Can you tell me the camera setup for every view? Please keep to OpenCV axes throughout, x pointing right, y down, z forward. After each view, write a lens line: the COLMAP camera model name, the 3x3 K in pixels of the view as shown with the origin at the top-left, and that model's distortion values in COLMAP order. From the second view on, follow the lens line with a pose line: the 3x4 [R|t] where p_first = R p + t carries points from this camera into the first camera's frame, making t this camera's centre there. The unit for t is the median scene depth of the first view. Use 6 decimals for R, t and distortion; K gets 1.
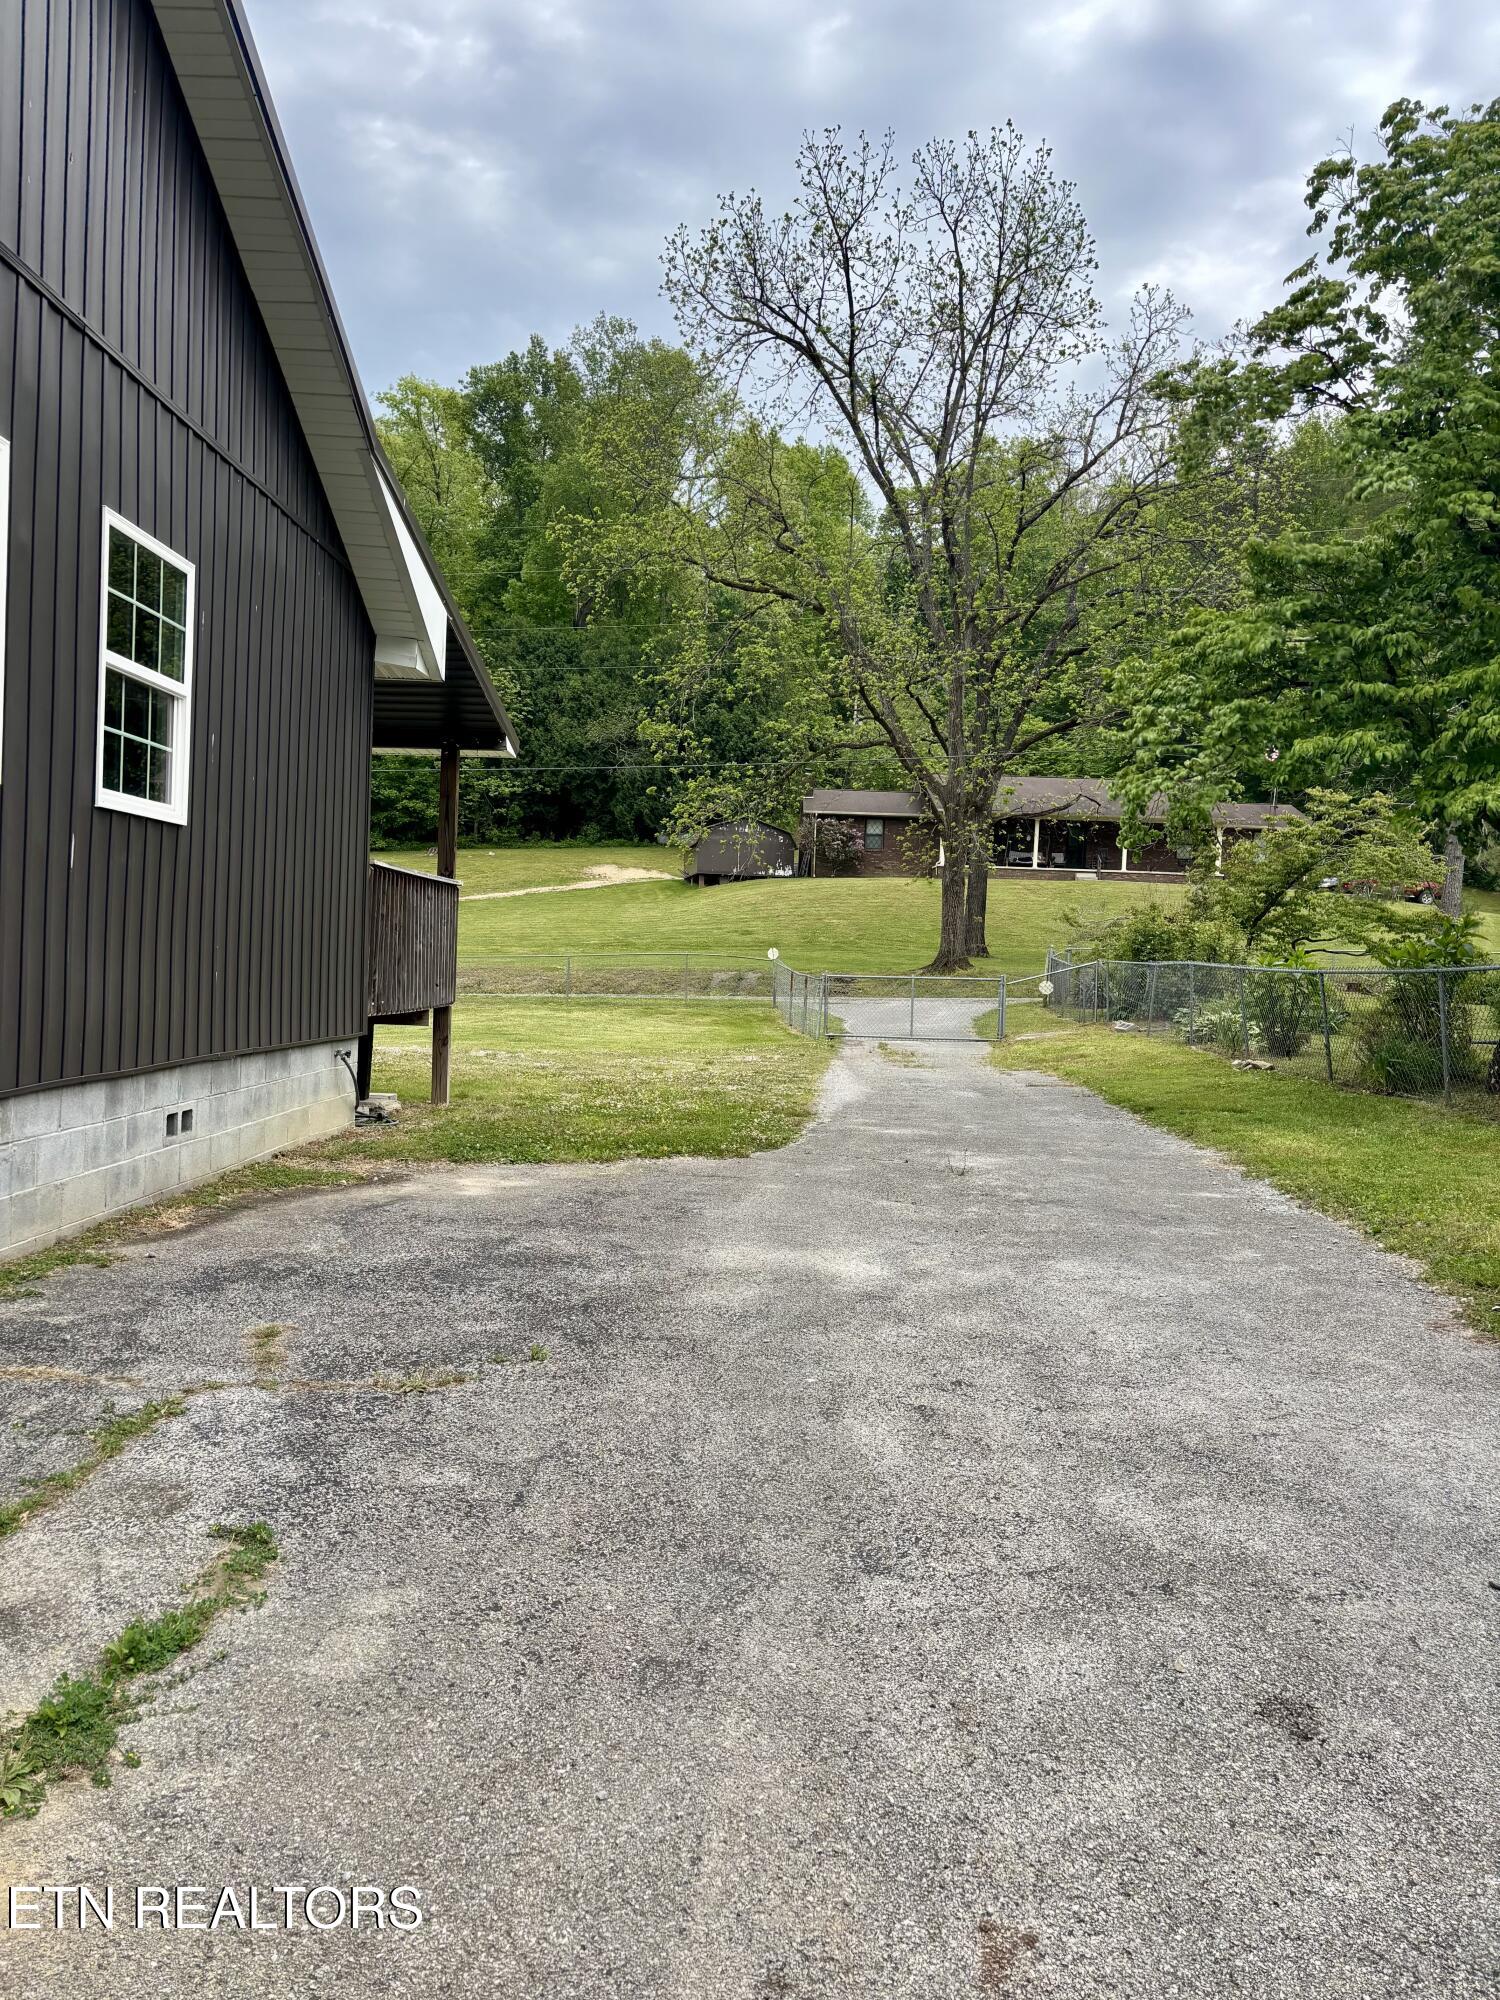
lens RADIAL K [[1538.9, 0, 750.0], [0, 1538.9, 1000.0], [0, 0, 1]] dist [0.072382, -0.070650]
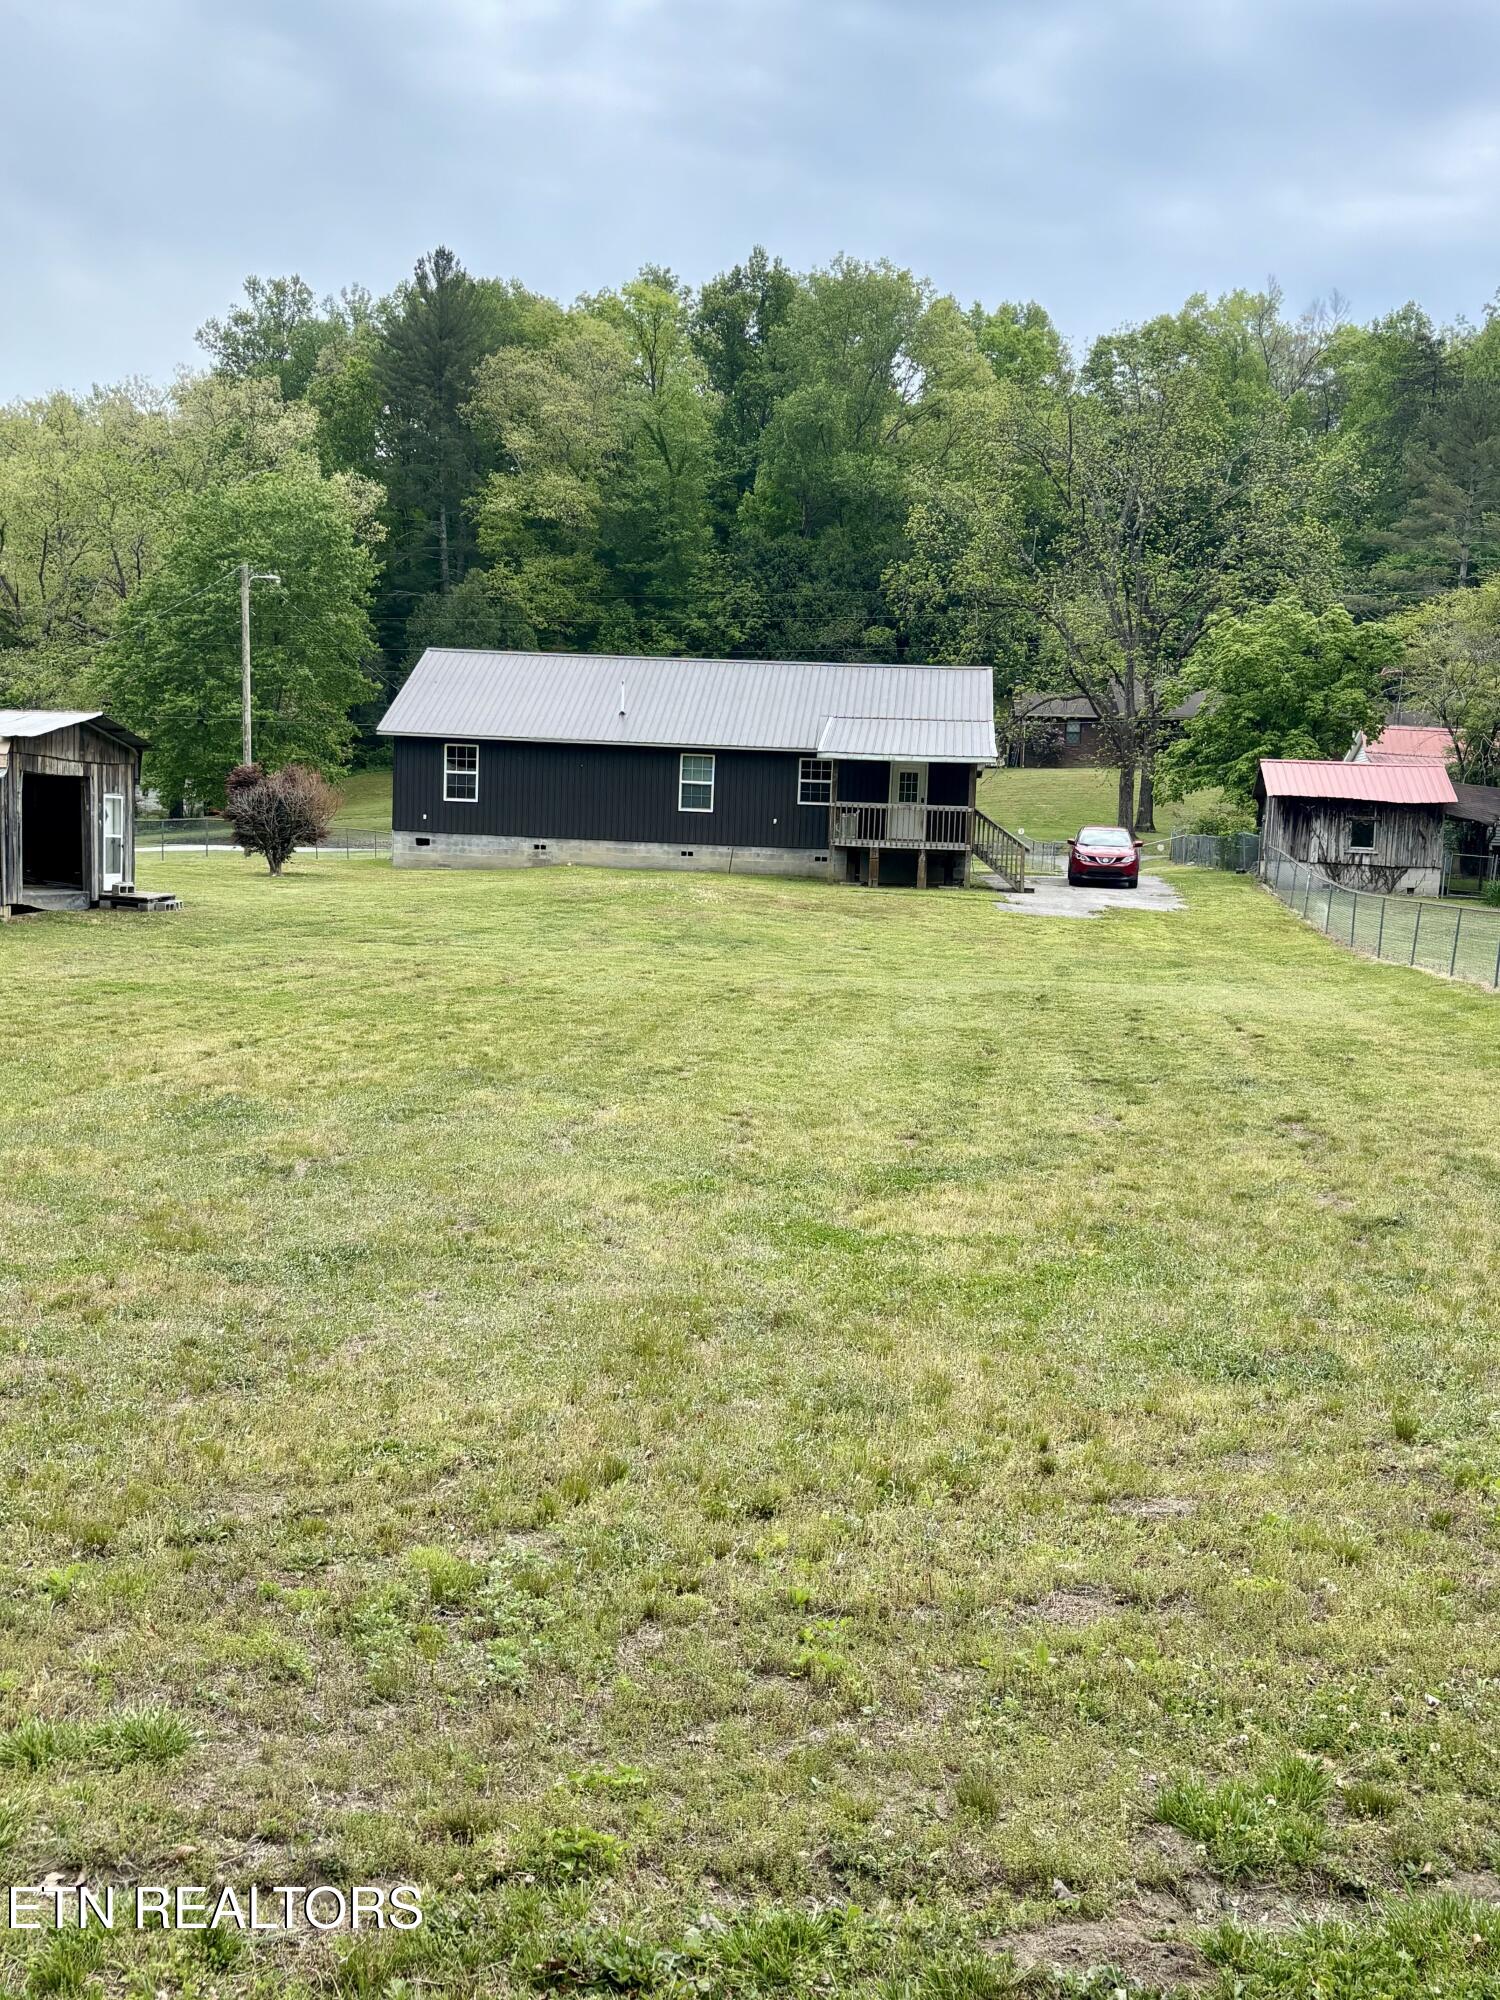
lens RADIAL K [[2091.2, 0, 750.0], [0, 2091.2, 1000.0], [0, 0, 1]] dist [0.067602, -0.011556]
pose [[0.997574, 0.005657, -0.069390, -0.046438], [-0.002201, 0.998758, 0.049781, 0.017413], [0.069585, -0.049508, 0.996347, -0.543278]]
